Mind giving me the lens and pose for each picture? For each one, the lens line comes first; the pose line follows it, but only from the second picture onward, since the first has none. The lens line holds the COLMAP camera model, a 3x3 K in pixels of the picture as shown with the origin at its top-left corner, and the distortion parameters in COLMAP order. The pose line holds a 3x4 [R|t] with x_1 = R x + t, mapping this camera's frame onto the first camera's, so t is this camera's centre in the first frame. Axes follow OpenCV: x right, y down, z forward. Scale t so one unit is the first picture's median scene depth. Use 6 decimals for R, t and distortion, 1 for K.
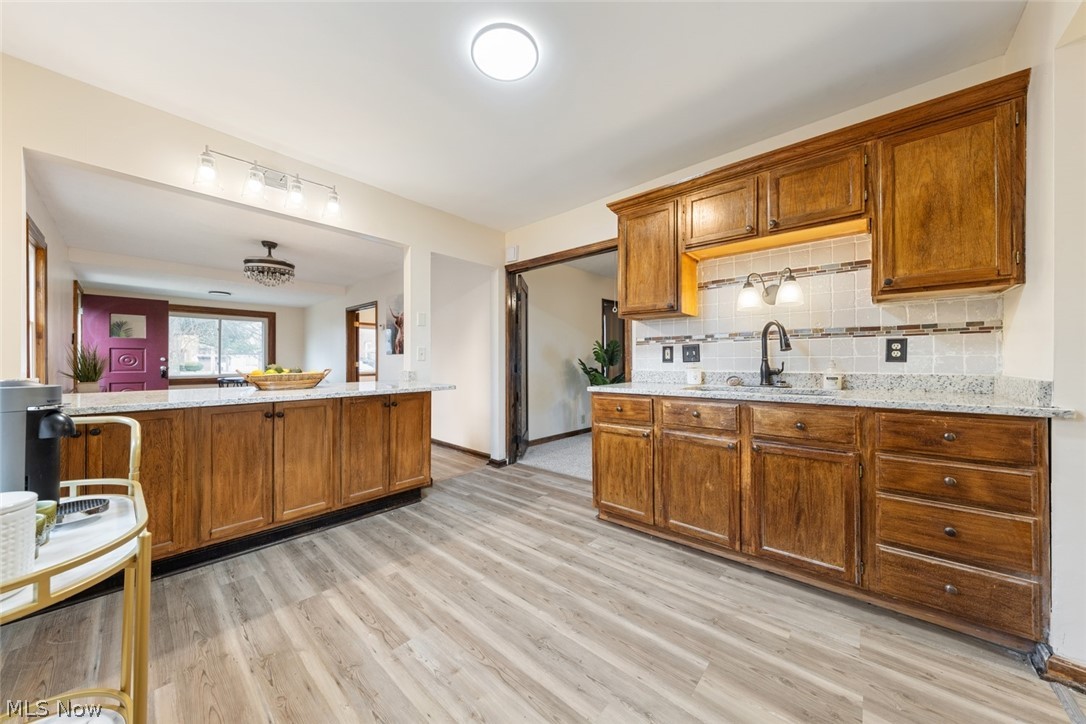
lens RADIAL K [[370.7, 0, 543.7], [0, 370.7, 359.4], [0, 0, 1]] dist [-0.001698, 0.000064]
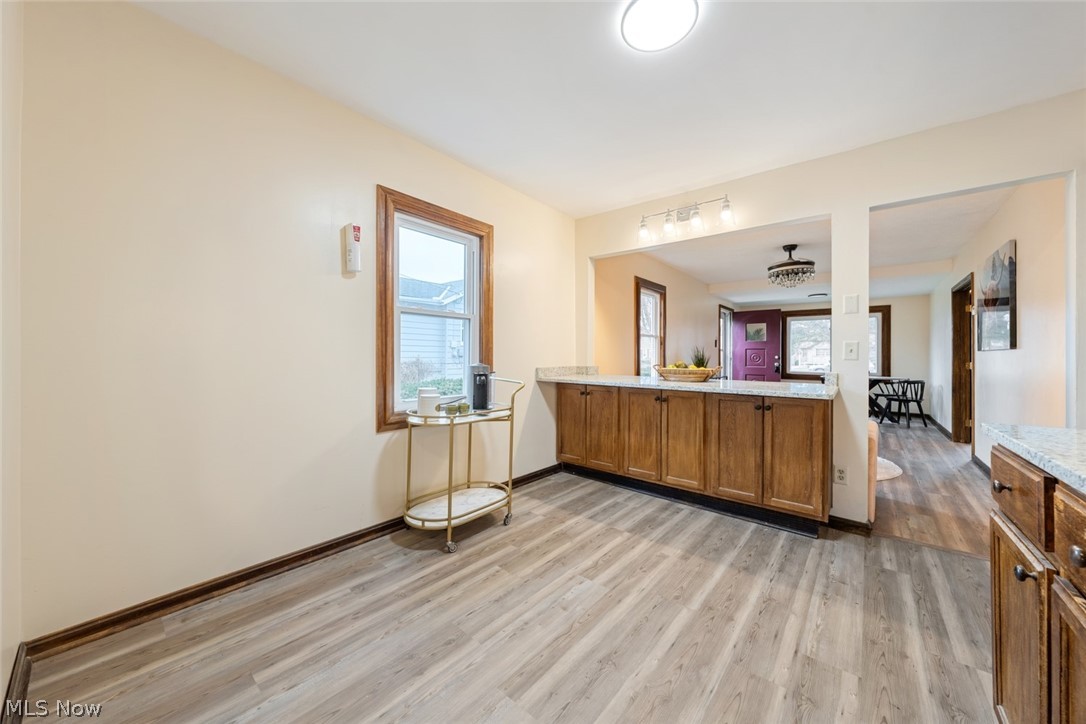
lens RADIAL K [[386.1, 0, 542.4], [0, 386.1, 353.1], [0, 0, 1]] dist [-0.001381, 0.000177]
pose [[0.029214, -0.007032, -0.999548, 0.612157], [-0.005531, 0.999959, -0.007196, -0.002090], [0.999558, 0.005739, 0.029174, 0.512408]]
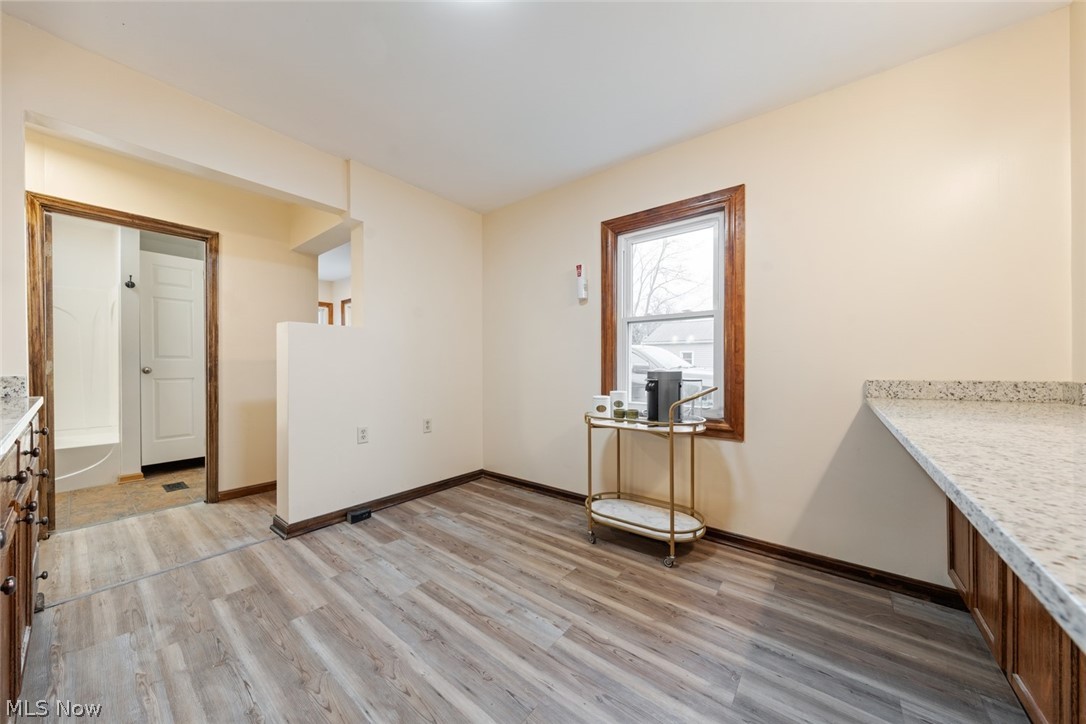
lens RADIAL K [[370.7, 0, 539.9], [0, 370.7, 367.6], [0, 0, 1]] dist [-0.001698, 0.000064]
pose [[-0.998211, 0.001057, -0.059787, -0.154212], [0.000916, 0.999997, 0.002389, 0.015133], [0.059789, 0.002330, -0.998208, 1.297147]]
